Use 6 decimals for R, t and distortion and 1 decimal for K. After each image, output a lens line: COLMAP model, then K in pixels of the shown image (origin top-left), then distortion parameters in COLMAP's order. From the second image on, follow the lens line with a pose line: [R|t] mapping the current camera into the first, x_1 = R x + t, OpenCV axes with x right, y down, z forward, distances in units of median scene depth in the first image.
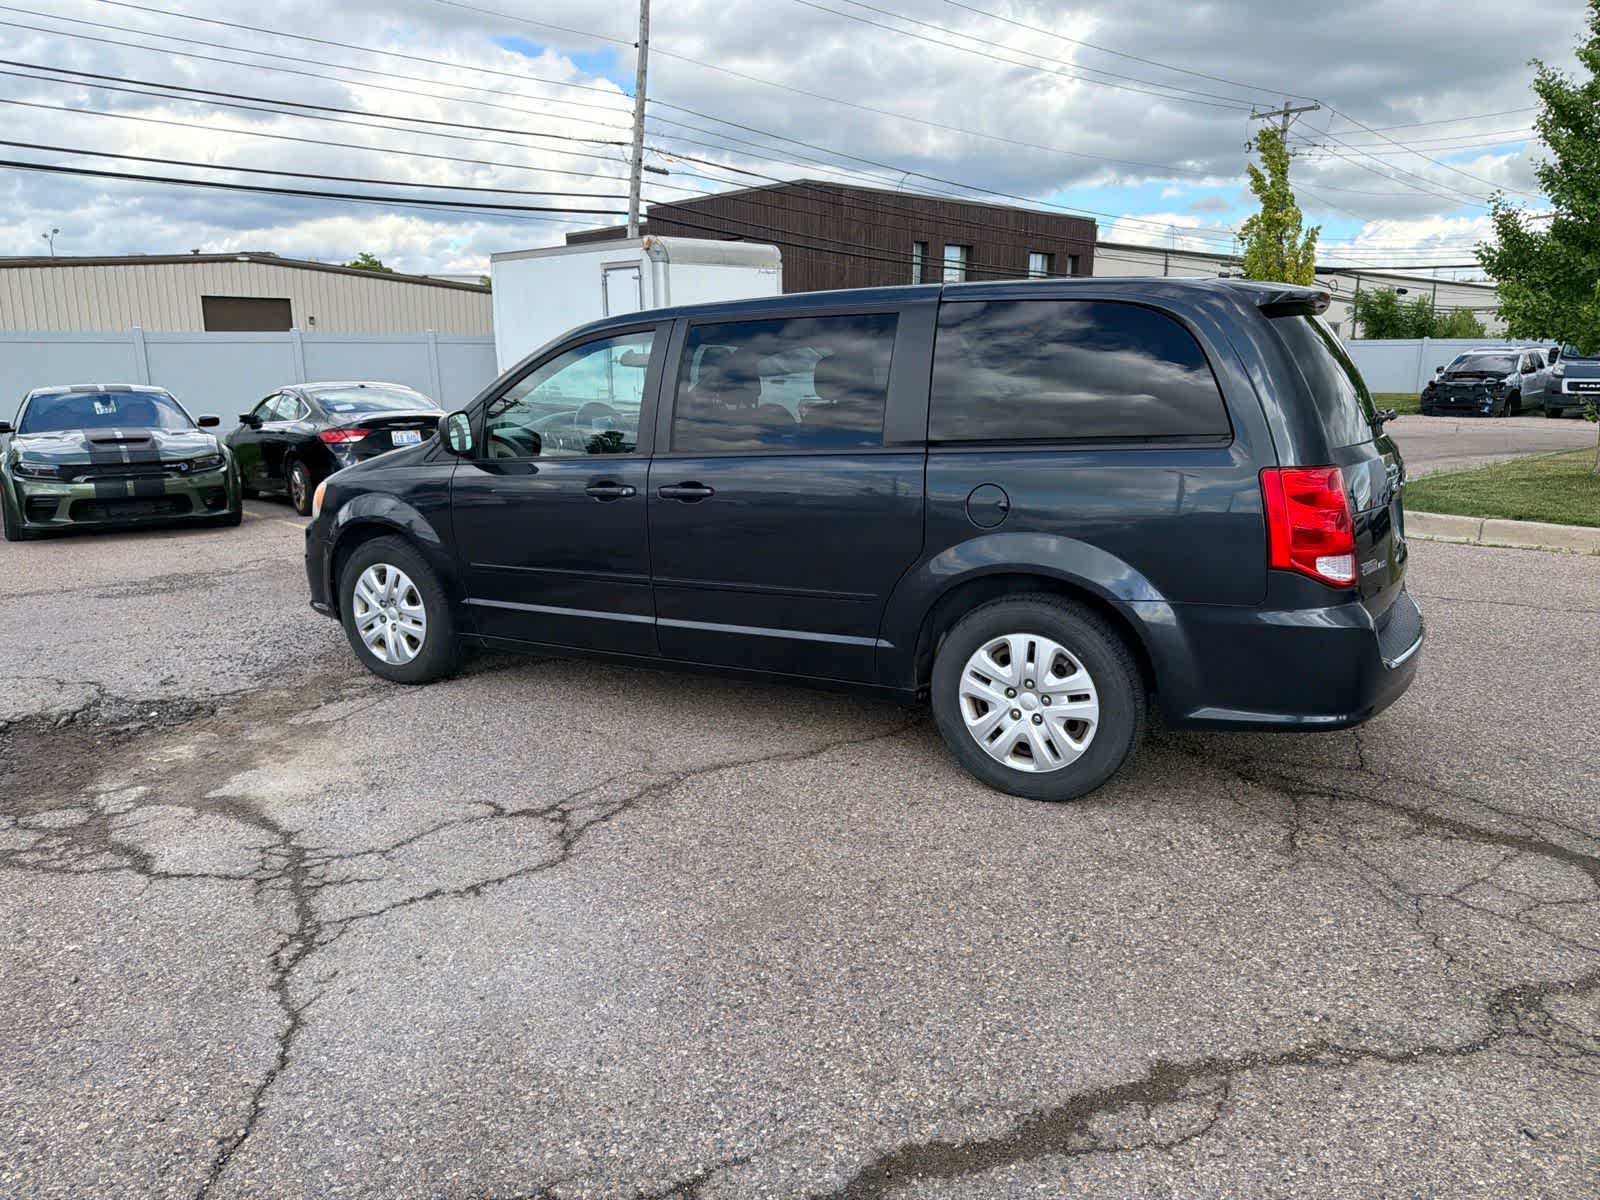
lens RADIAL K [[1126.1, 0, 802.9], [0, 1126.1, 601.2], [0, 0, 1]] dist [0.025002, -0.029405]
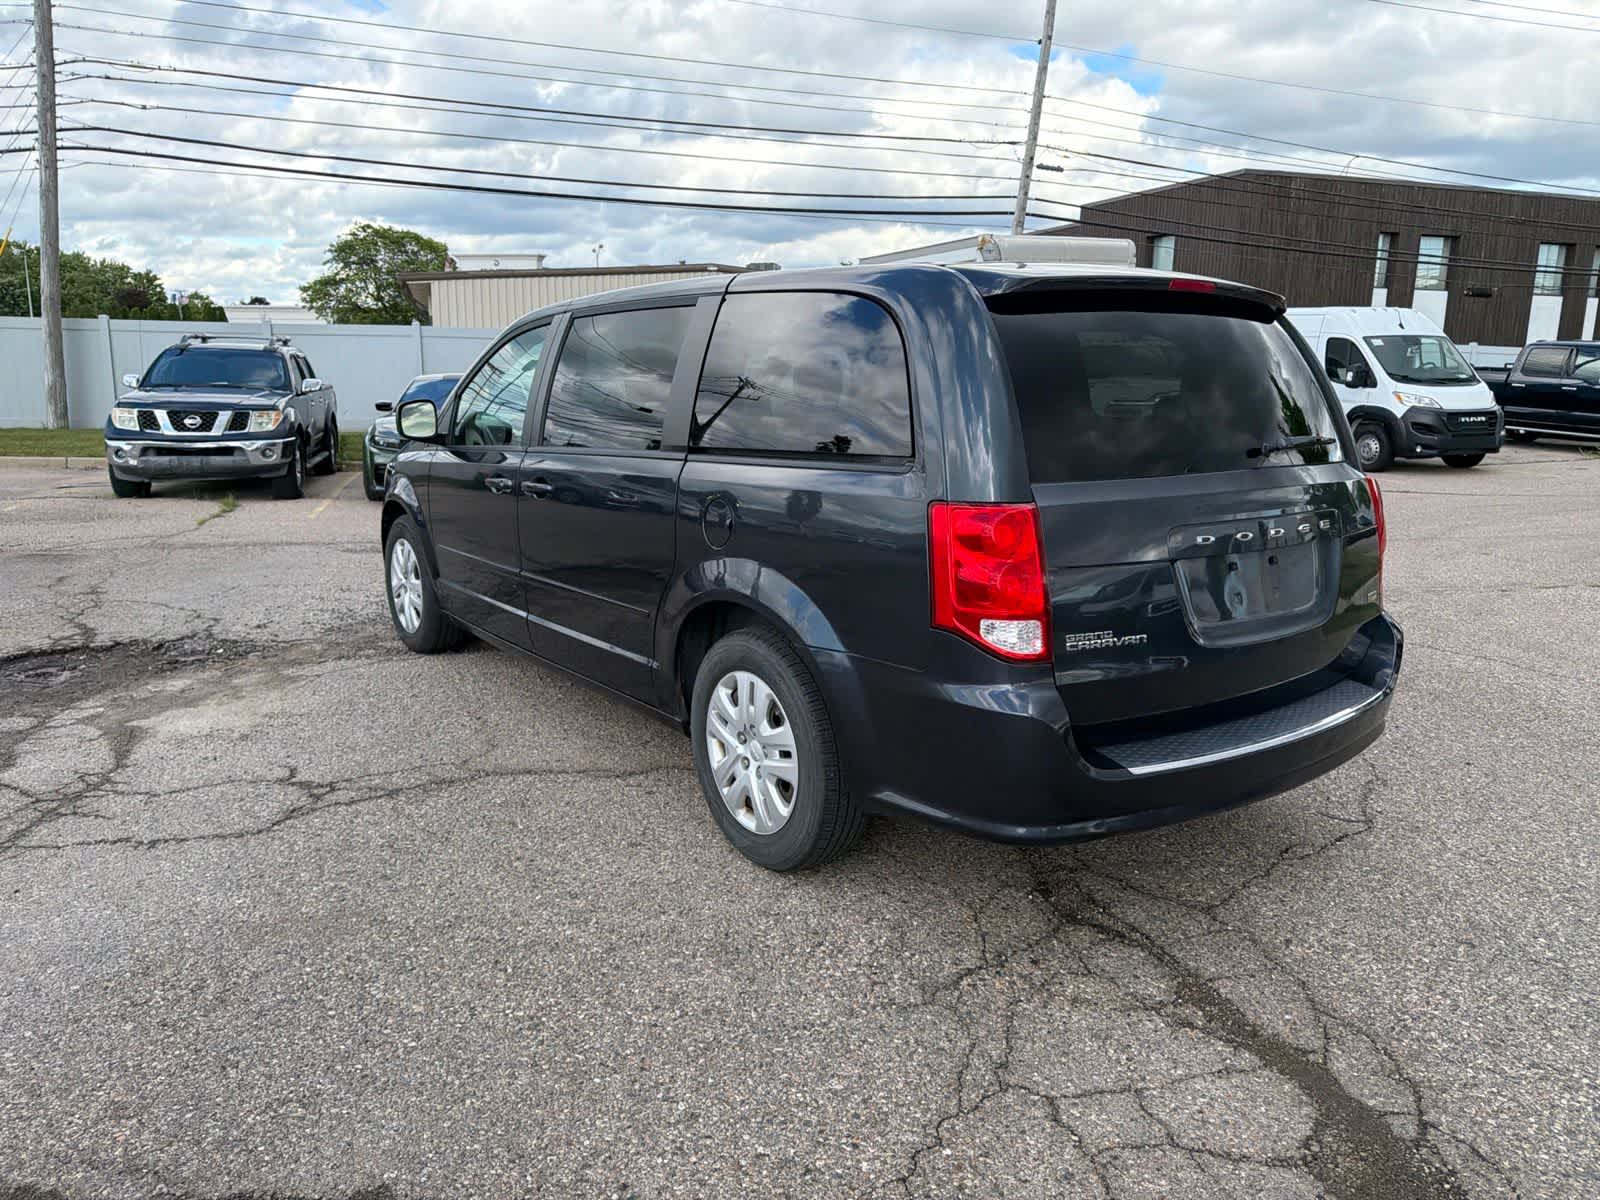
lens RADIAL K [[1126.1, 0, 801.6], [0, 1126.1, 588.9], [0, 0, 1]] dist [0.025002, -0.029405]
pose [[0.915055, 0.097095, -0.391468, 0.511551], [-0.102001, 0.994750, 0.008300, -0.041736], [0.390218, 0.032335, 0.920154, 0.193689]]
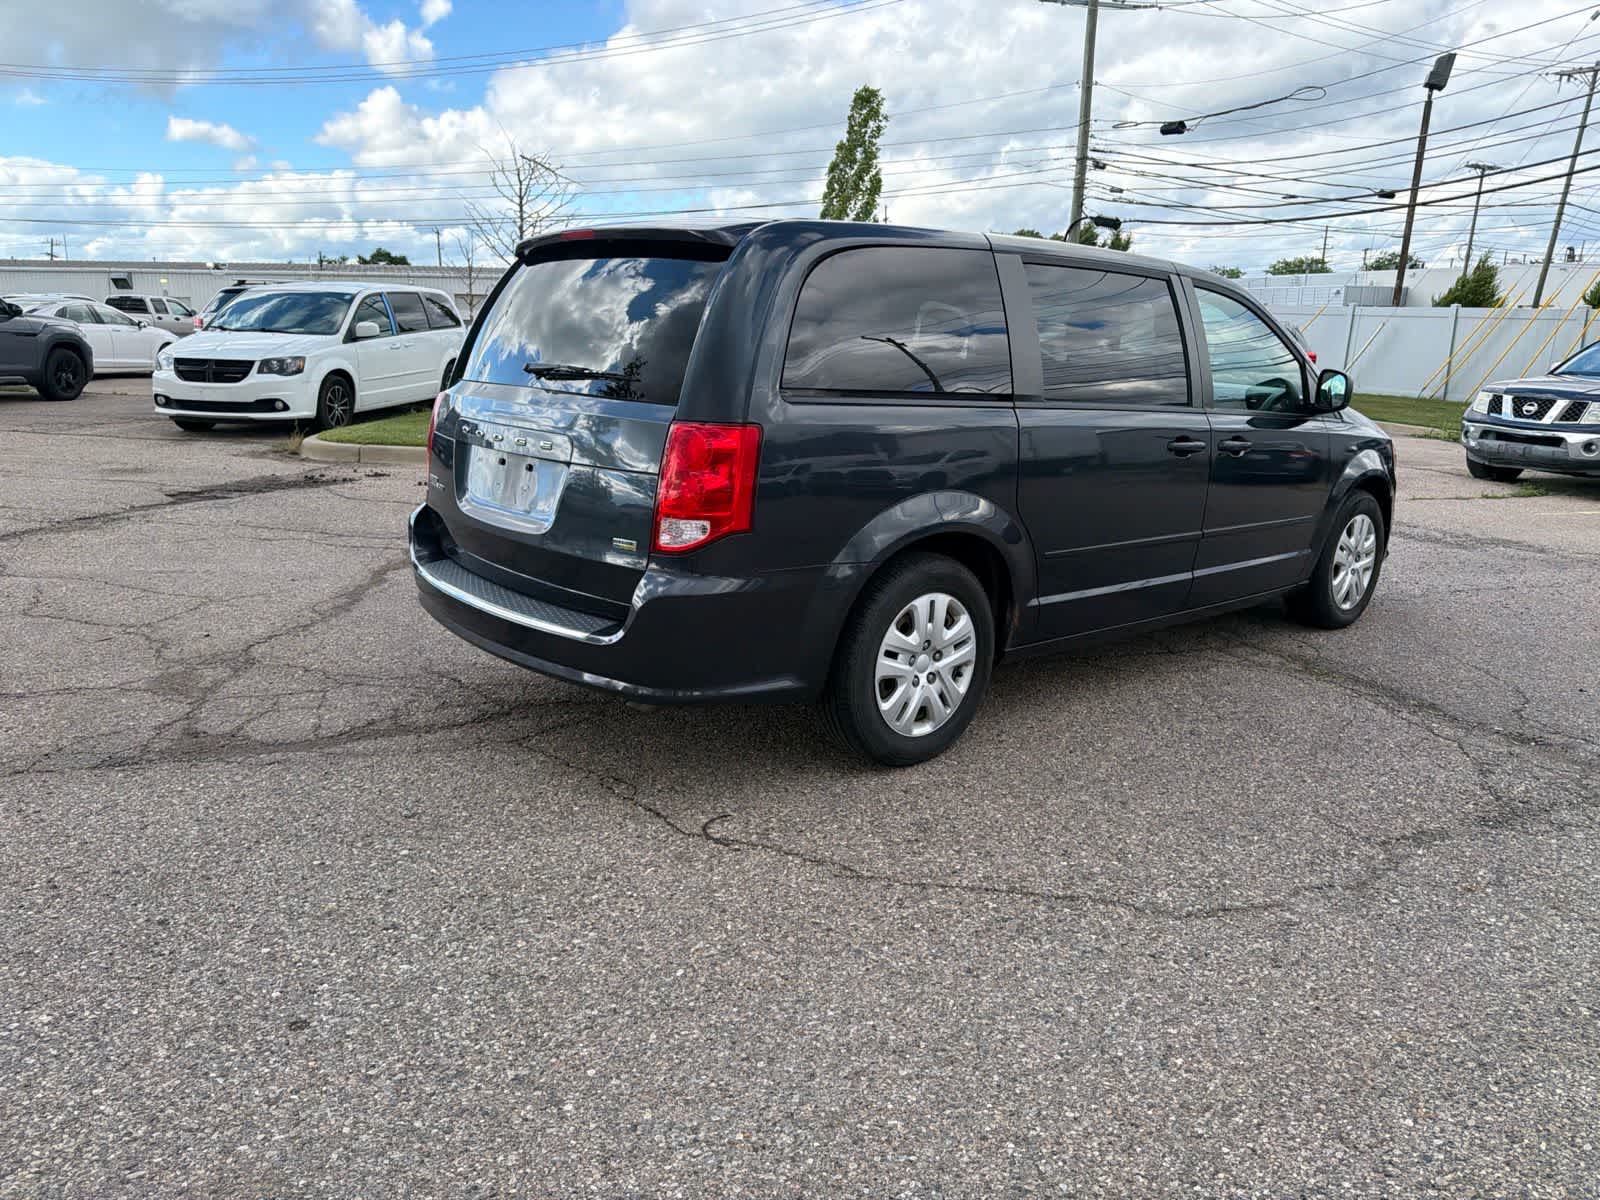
lens RADIAL K [[1126.1, 0, 803.1], [0, 1126.1, 597.8], [0, 0, 1]] dist [0.025002, -0.029405]
pose [[-0.326798, 0.215050, -0.920302, 1.223866], [-0.214360, 0.931524, 0.293791, -0.280941], [0.920463, 0.293286, -0.258322, 1.402397]]
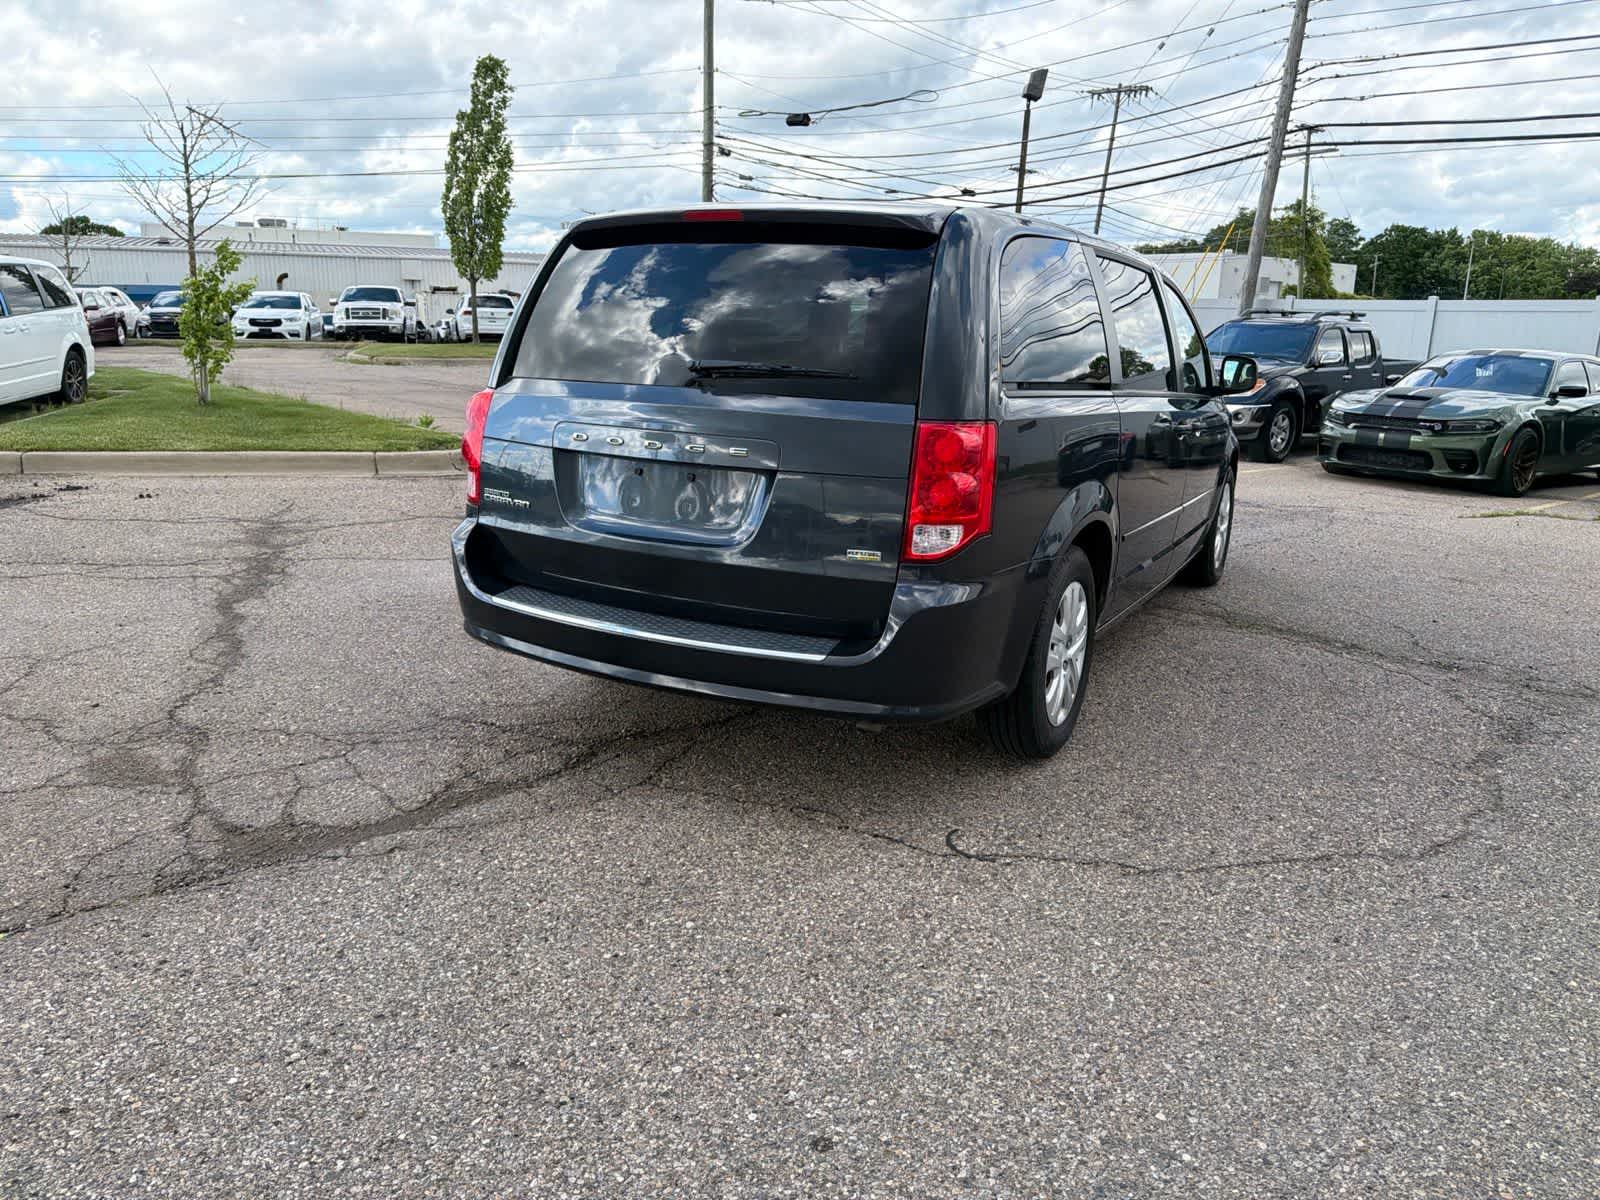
lens RADIAL K [[1126.1, 0, 804.8], [0, 1126.1, 594.0], [0, 0, 1]] dist [0.025002, -0.029405]
pose [[0.023153, 0.239111, -0.970716, 1.242987], [-0.230668, 0.946055, 0.227534, -0.194742], [0.972757, 0.218645, 0.077060, 1.004492]]
